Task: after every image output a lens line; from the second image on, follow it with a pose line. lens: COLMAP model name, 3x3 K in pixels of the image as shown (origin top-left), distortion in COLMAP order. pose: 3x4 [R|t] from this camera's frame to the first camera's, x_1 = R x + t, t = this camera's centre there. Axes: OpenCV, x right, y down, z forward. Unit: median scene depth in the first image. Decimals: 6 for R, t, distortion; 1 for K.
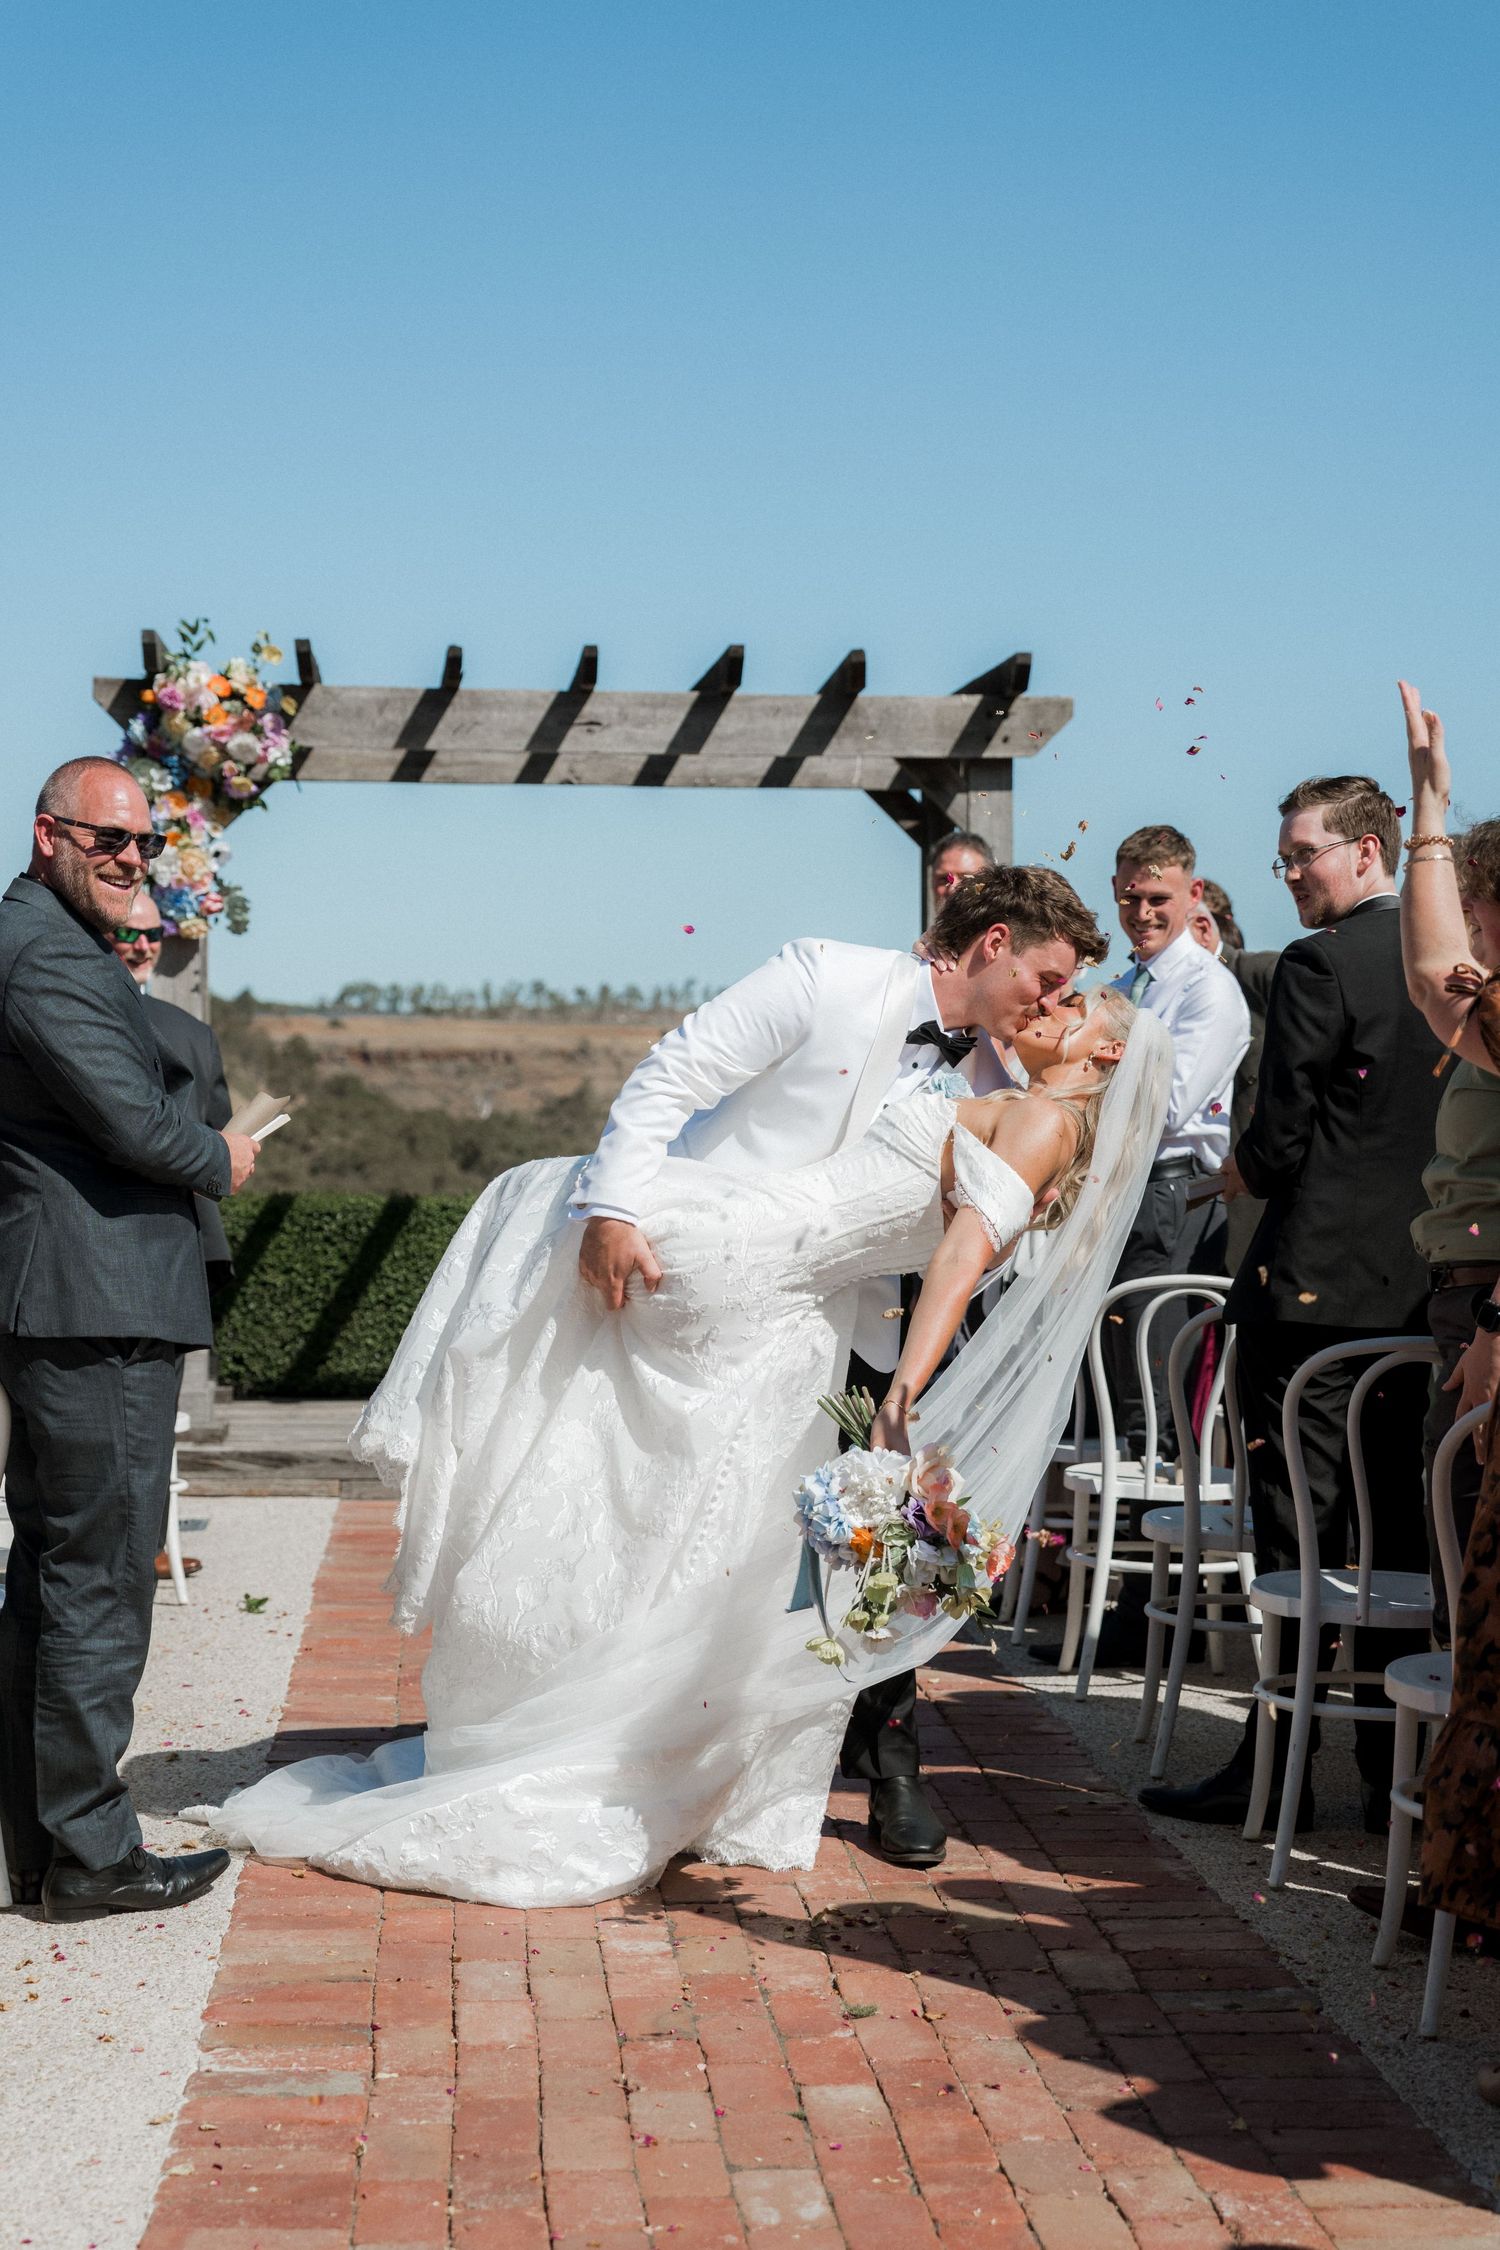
lens RADIAL K [[3517.1, 0, 740.8], [0, 3517.1, 1100.4], [0, 0, 1]] dist [0.100065, 0.000000]
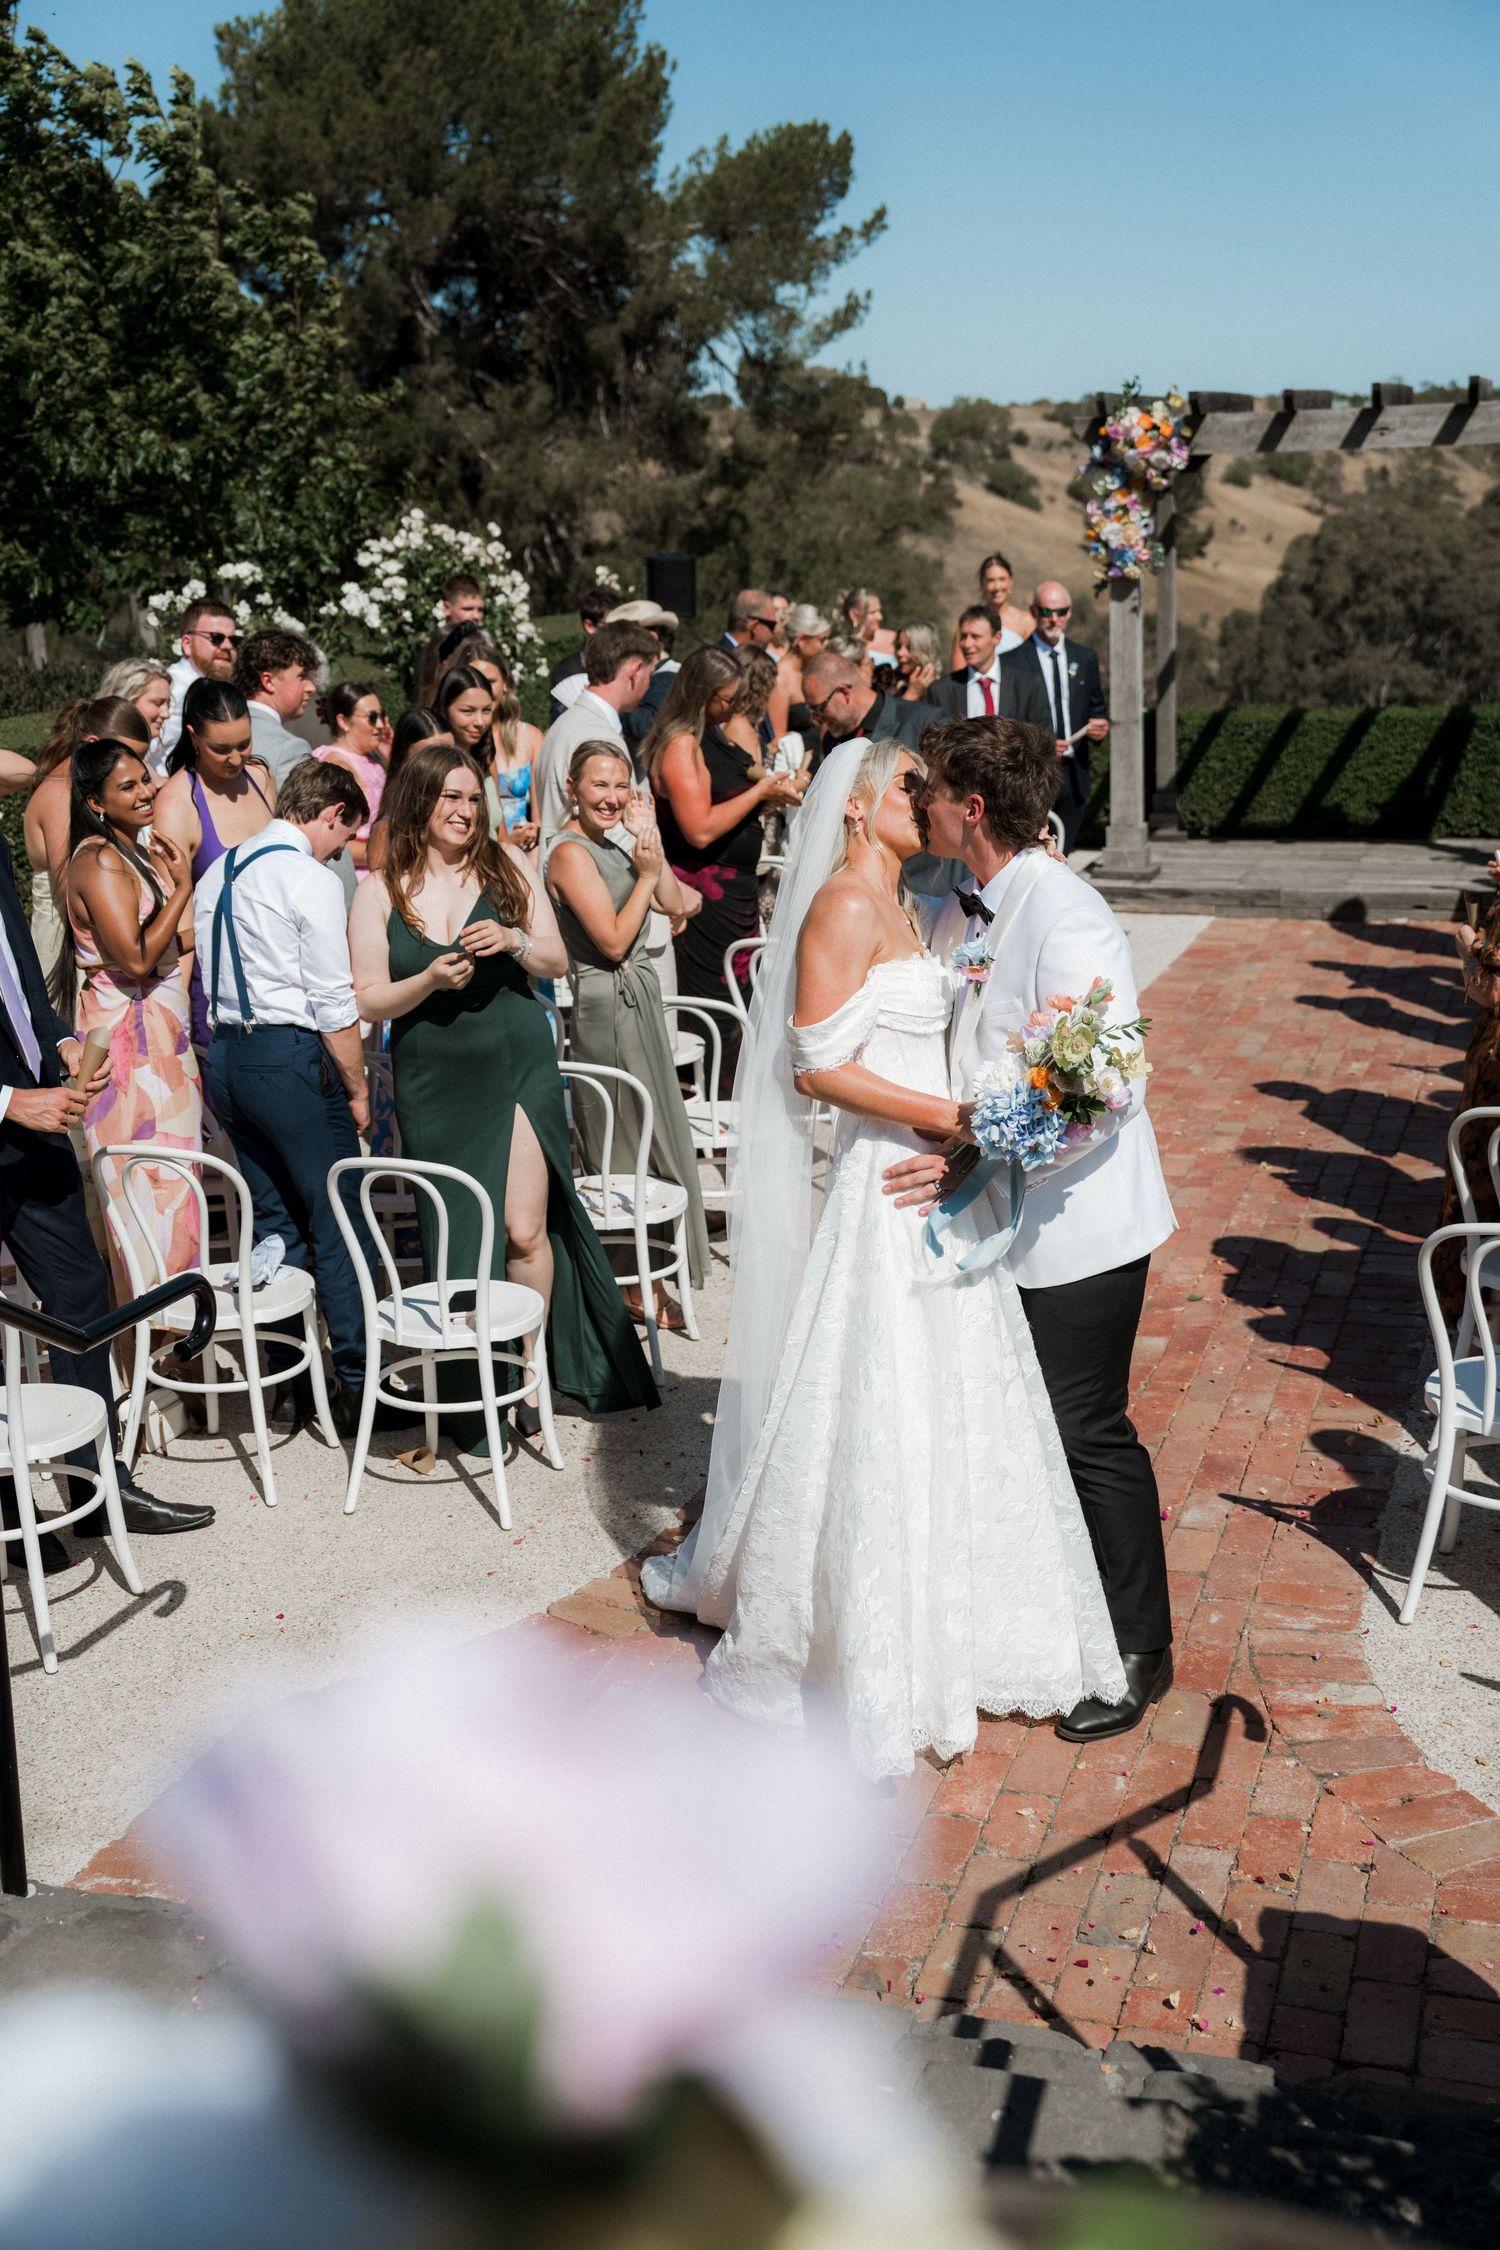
lens RADIAL K [[2448.3, 0, 764.4], [0, 2448.3, 1111.2], [0, 0, 1]] dist [0.035176, 0.000000]
pose [[0.914070, 0.063125, -0.400613, 0.159904], [0.039872, 0.969039, 0.243668, -0.088686], [0.403591, -0.238703, 0.883253, -0.144924]]
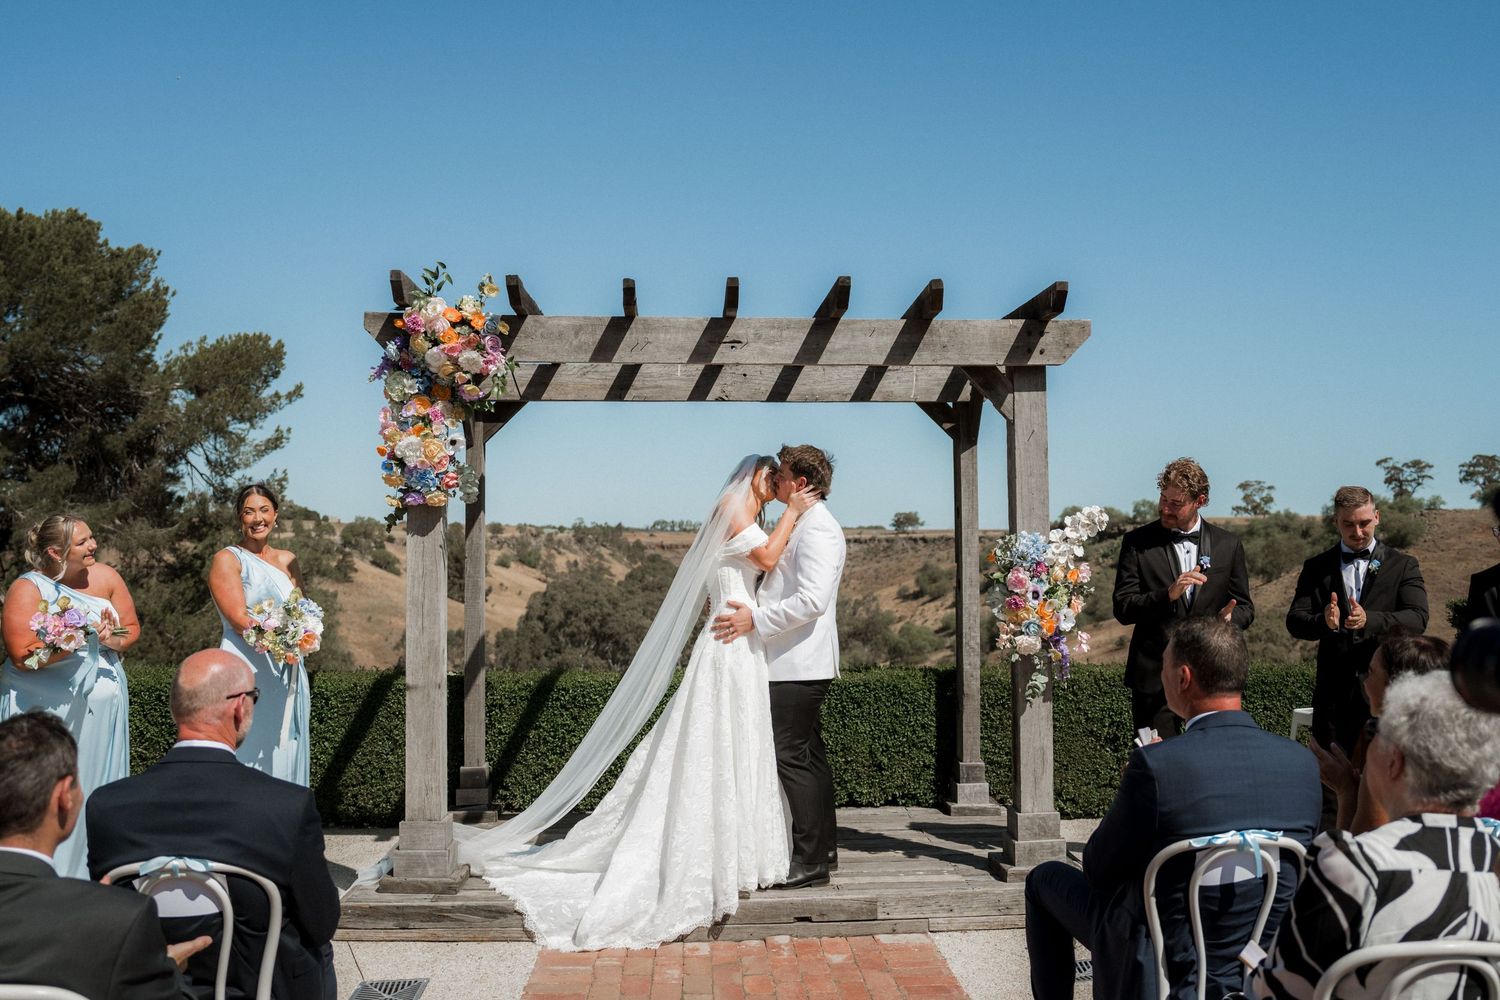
lens RADIAL K [[1260.9, 0, 749.3], [0, 1260.9, 466.7], [0, 0, 1]] dist [-0.047170, 0.011243]
pose [[0.999212, -0.013062, -0.037484, -0.019195], [0.010224, 0.997137, -0.074922, -0.023566], [0.038355, 0.074480, 0.996485, 0.518114]]
